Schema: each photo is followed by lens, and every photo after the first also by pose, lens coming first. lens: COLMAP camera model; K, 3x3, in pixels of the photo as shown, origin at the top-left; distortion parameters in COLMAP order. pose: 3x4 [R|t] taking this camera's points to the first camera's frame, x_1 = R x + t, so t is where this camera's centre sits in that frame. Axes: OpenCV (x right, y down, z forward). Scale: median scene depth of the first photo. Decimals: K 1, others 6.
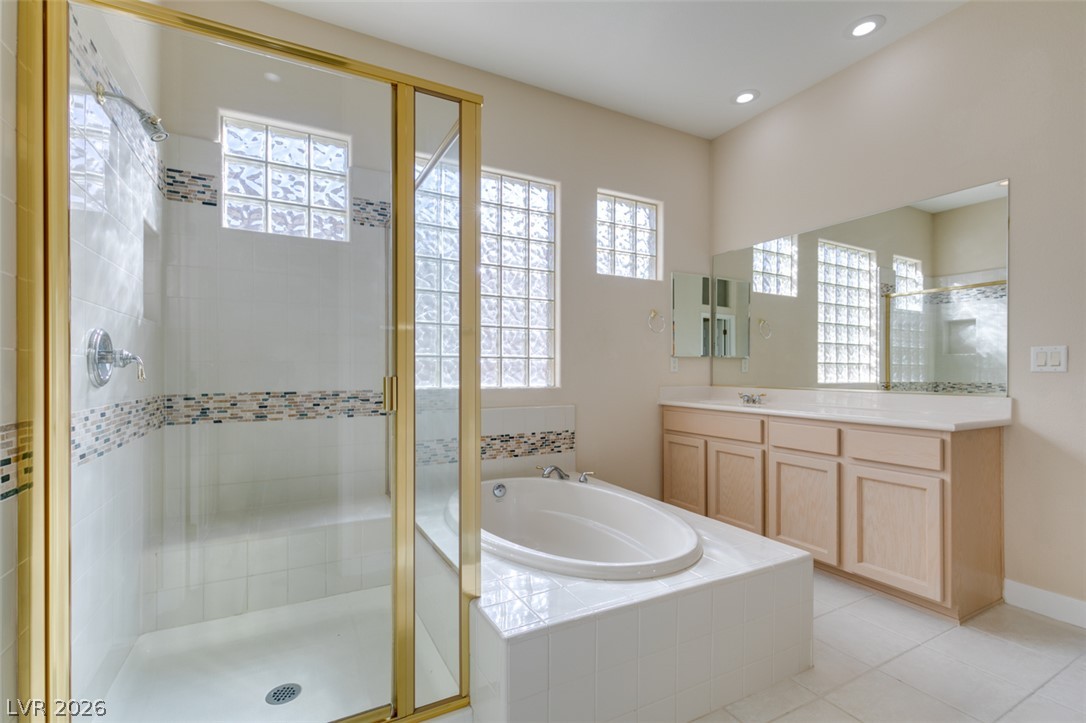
lens RADIAL K [[485.1, 0, 541.0], [0, 485.1, 366.0], [0, 0, 1]] dist [0.004957, -0.001534]
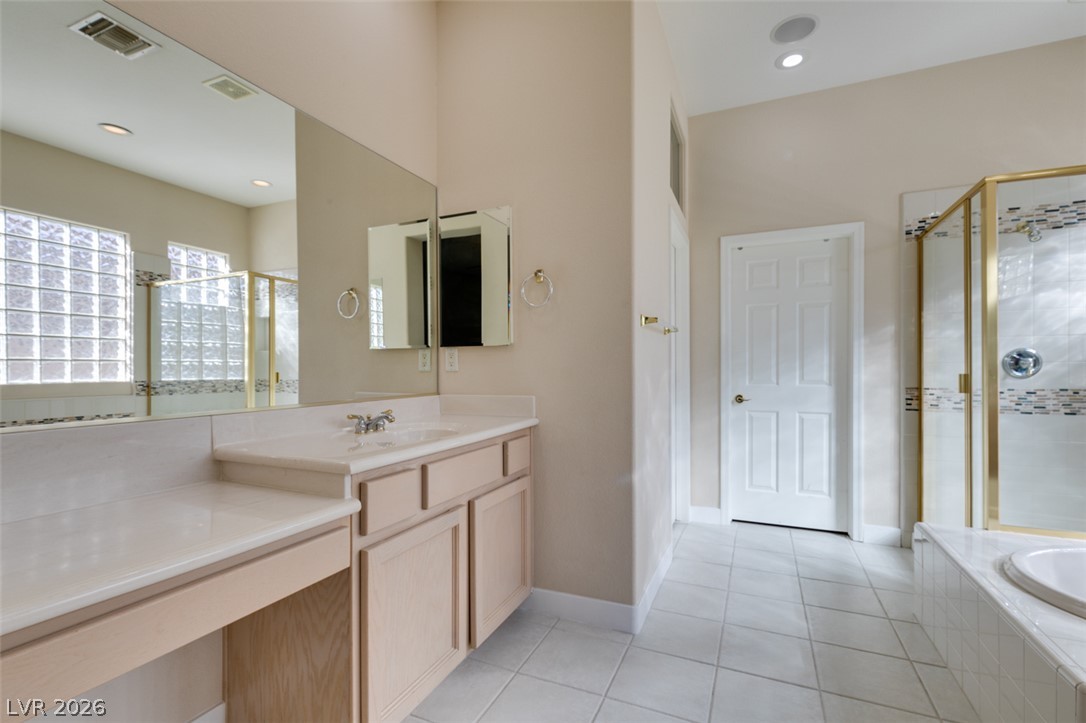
lens RADIAL K [[485.1, 0, 541.0], [0, 485.1, 366.0], [0, 0, 1]] dist [0.004957, -0.001534]
pose [[0.789195, -0.003873, 0.614130, 0.731751], [0.002842, 0.999992, 0.002655, 0.005342], [-0.614136, -0.000350, 0.789200, -0.157353]]
